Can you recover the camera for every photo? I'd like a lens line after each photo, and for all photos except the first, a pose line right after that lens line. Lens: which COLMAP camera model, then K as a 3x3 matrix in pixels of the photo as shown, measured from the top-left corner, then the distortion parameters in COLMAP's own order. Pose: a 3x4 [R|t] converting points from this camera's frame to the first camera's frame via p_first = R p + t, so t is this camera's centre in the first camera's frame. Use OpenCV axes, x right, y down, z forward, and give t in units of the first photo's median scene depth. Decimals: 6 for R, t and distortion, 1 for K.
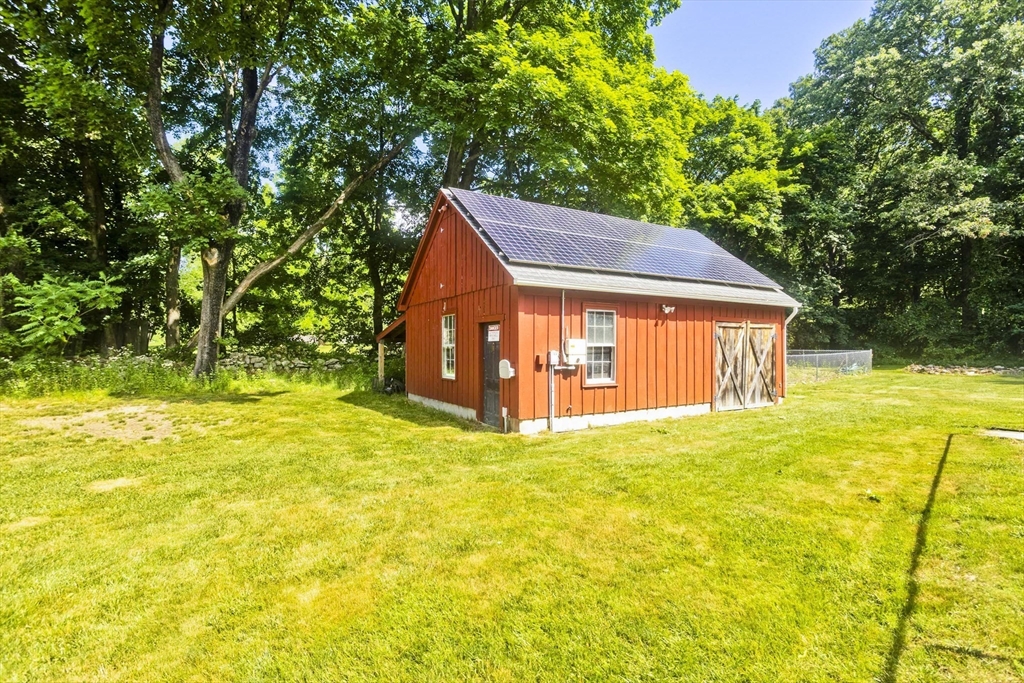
lens RADIAL K [[493.0, 0, 509.5], [0, 493.0, 339.9], [0, 0, 1]] dist [-0.010747, 0.004532]
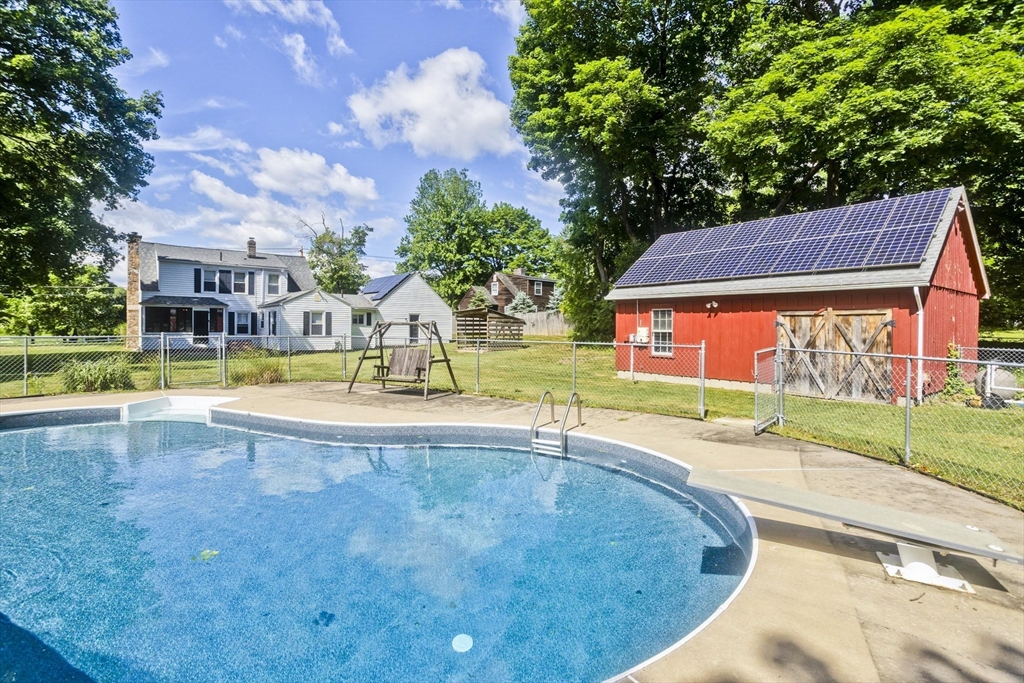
lens RADIAL K [[493.0, 0, 506.6], [0, 493.0, 338.2], [0, 0, 1]] dist [-0.010747, 0.004532]
pose [[0.115612, 0.027056, -0.992926, 1.309465], [0.012353, 0.999512, 0.028674, -0.014670], [0.993218, -0.015581, 0.115222, 0.250341]]
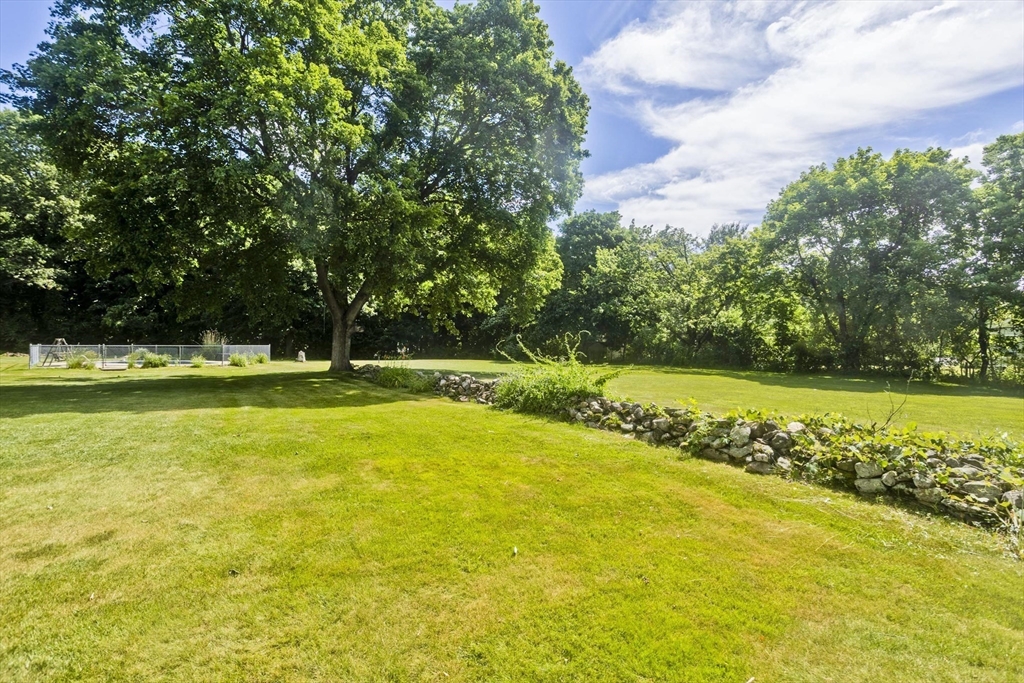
lens RADIAL K [[493.0, 0, 516.8], [0, 493.0, 341.1], [0, 0, 1]] dist [-0.010747, 0.004532]
pose [[0.062649, 0.004714, 0.998024, -1.925123], [-0.010907, 0.999932, -0.004039, -0.022477], [-0.997976, -0.010632, 0.062696, -2.182189]]
